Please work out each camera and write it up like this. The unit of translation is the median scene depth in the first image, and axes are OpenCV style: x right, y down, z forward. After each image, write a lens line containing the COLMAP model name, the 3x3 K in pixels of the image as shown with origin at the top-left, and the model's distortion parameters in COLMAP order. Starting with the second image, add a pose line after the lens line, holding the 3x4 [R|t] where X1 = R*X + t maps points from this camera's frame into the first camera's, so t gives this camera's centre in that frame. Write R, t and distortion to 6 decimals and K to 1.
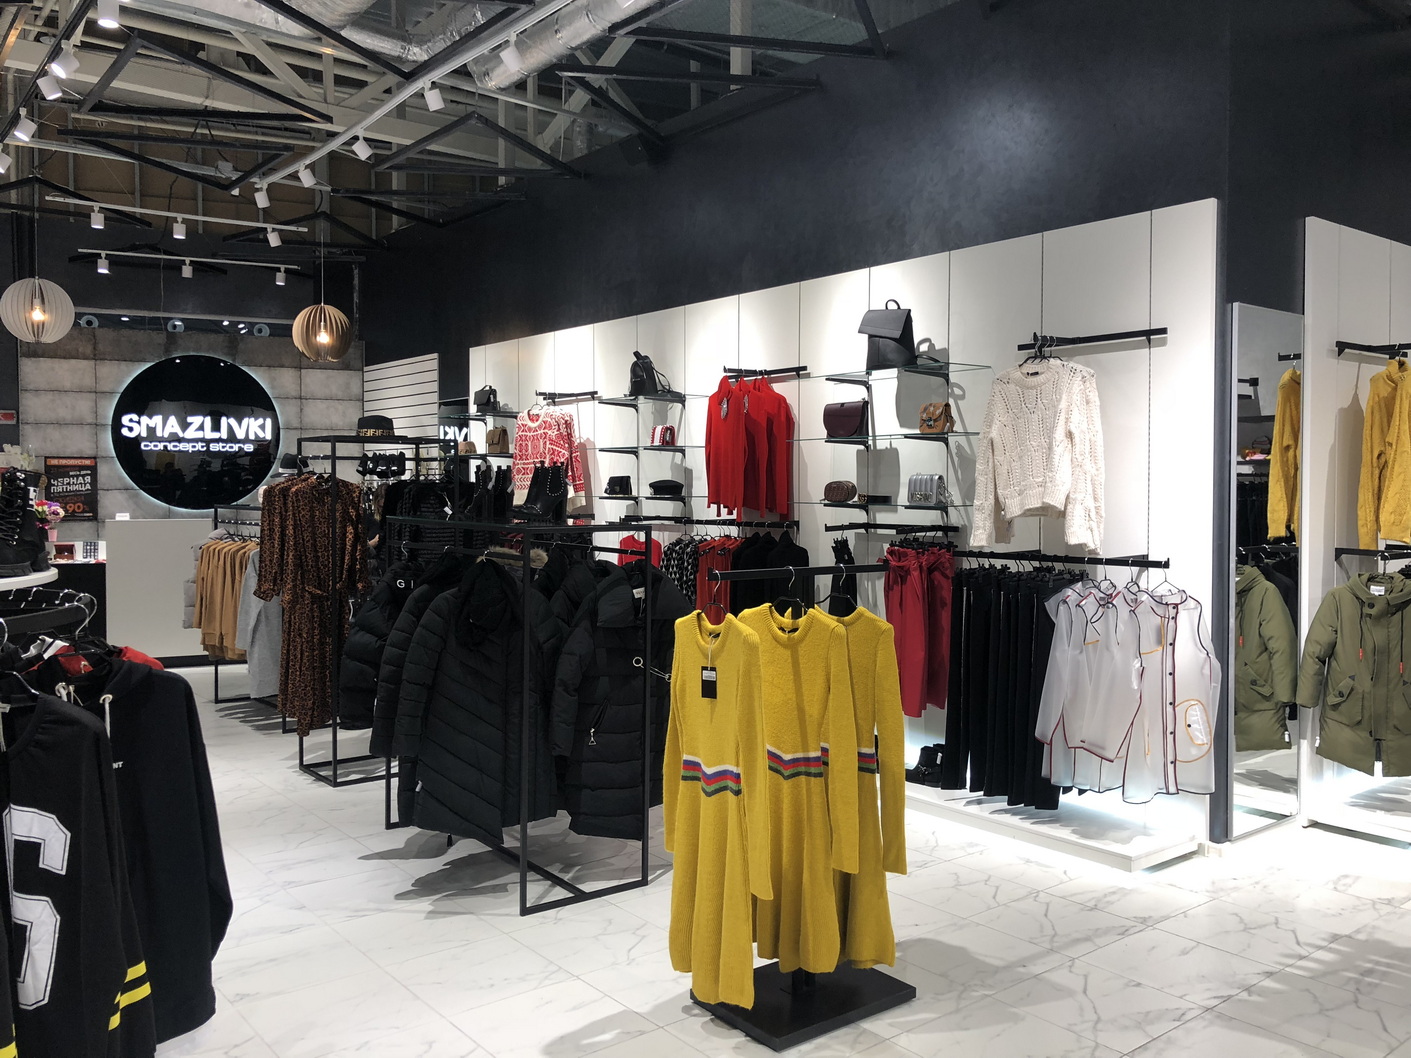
lens RADIAL K [[1171.6, 0, 708.3], [0, 1171.6, 519.2], [0, 0, 1]] dist [0.024404, -0.009114]
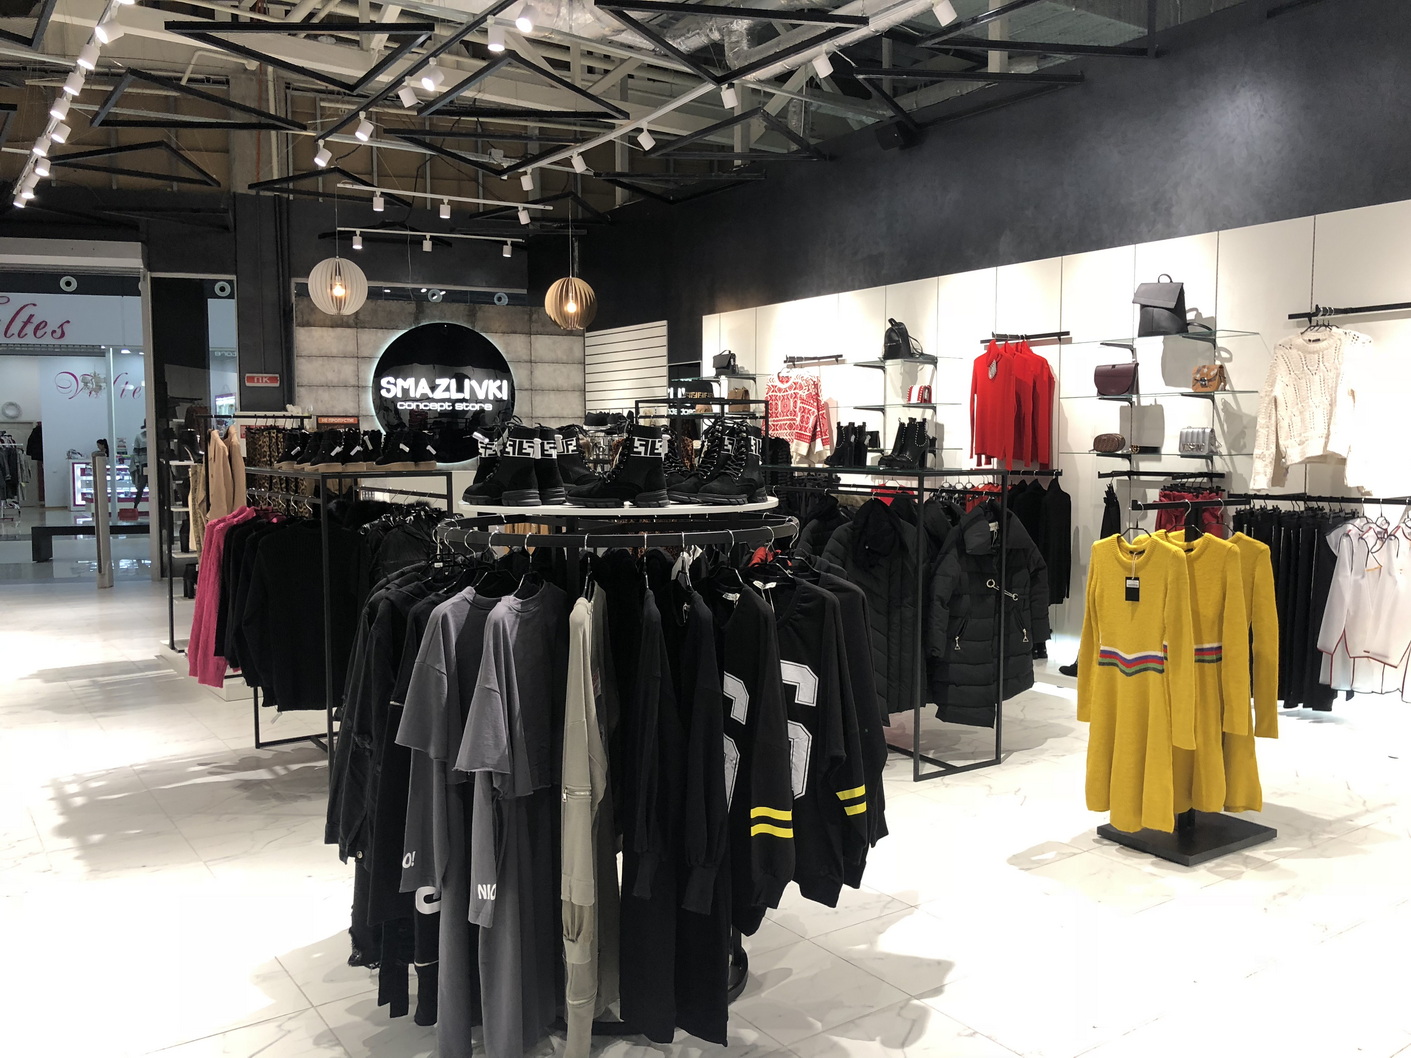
lens RADIAL K [[1176.8, 0, 705.5], [0, 1176.8, 529.0], [0, 0, 1]] dist [0.073985, -0.175545]
pose [[0.998296, 0.001583, -0.058328, -0.210004], [0.001028, 0.998999, 0.044721, 0.007839], [0.058340, -0.044705, 0.997295, -0.175830]]
